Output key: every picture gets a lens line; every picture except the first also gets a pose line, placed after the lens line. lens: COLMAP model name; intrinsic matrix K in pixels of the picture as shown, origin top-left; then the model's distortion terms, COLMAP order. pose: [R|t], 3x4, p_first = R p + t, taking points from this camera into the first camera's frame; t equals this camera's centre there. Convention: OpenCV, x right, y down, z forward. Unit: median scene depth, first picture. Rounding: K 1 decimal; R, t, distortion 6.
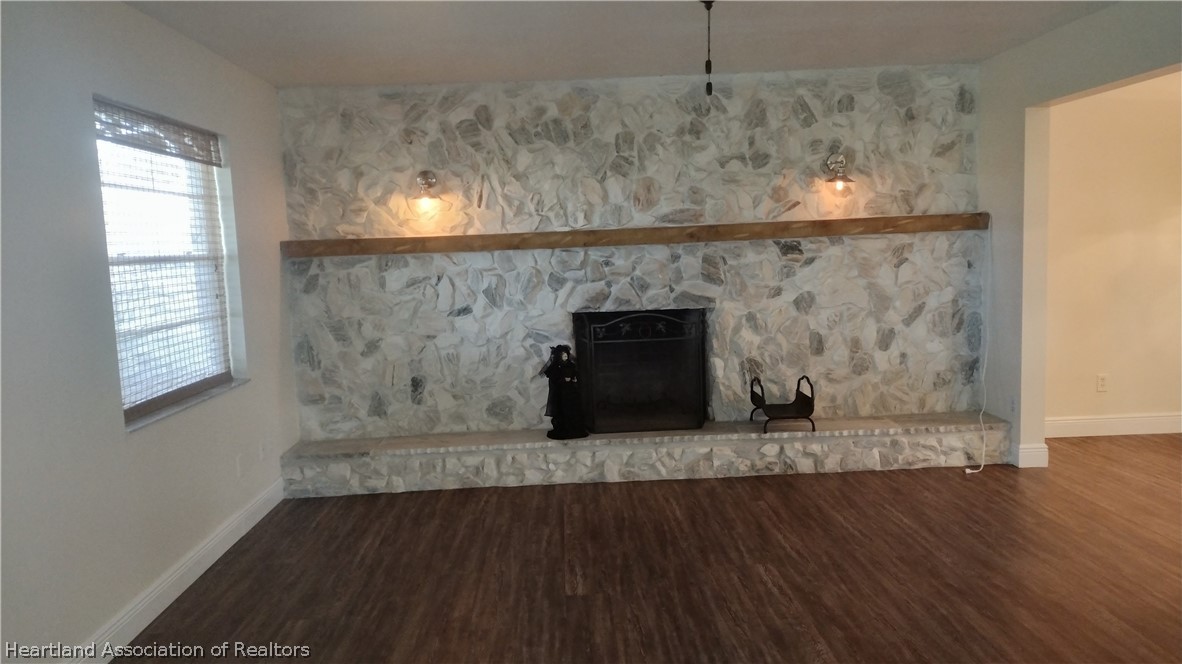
lens RADIAL K [[881.7, 0, 591.0], [0, 881.7, 332.0], [0, 0, 1]] dist [0.094054, -0.133740]
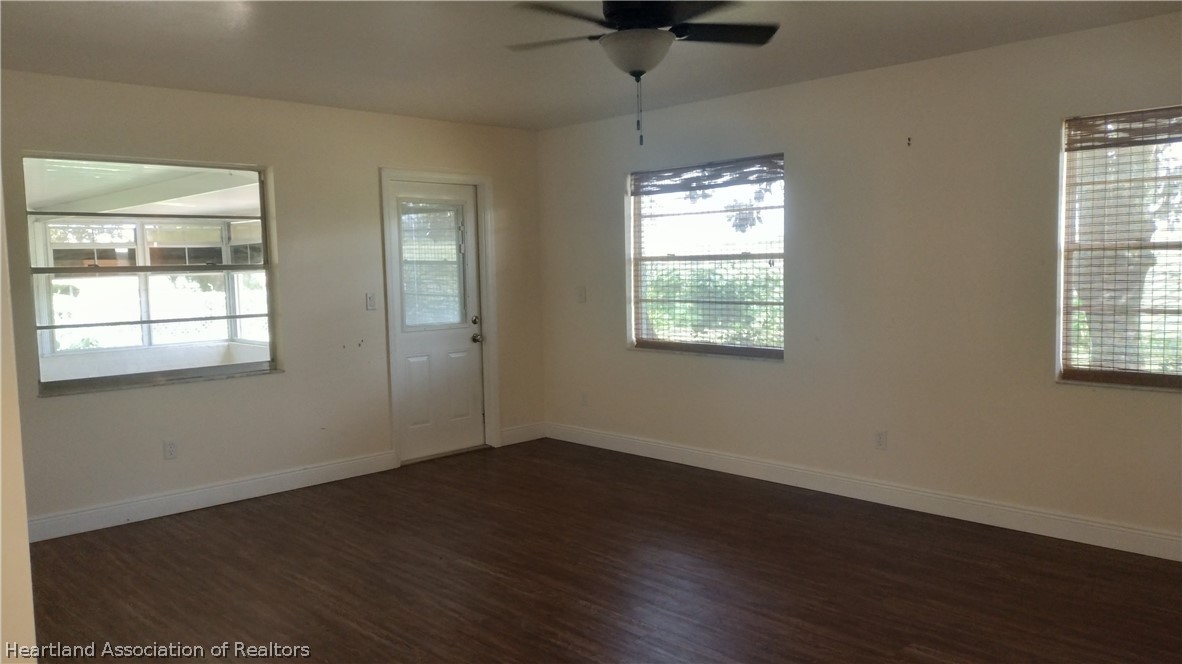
lens RADIAL K [[883.5, 0, 591.0], [0, 883.5, 332.0], [0, 0, 1]] dist [0.086527, -0.135934]
pose [[-0.740661, 0.104507, -0.663702, 0.777870], [-0.021015, 0.983742, 0.178353, -0.164830], [0.671550, 0.146047, -0.726423, 1.395654]]
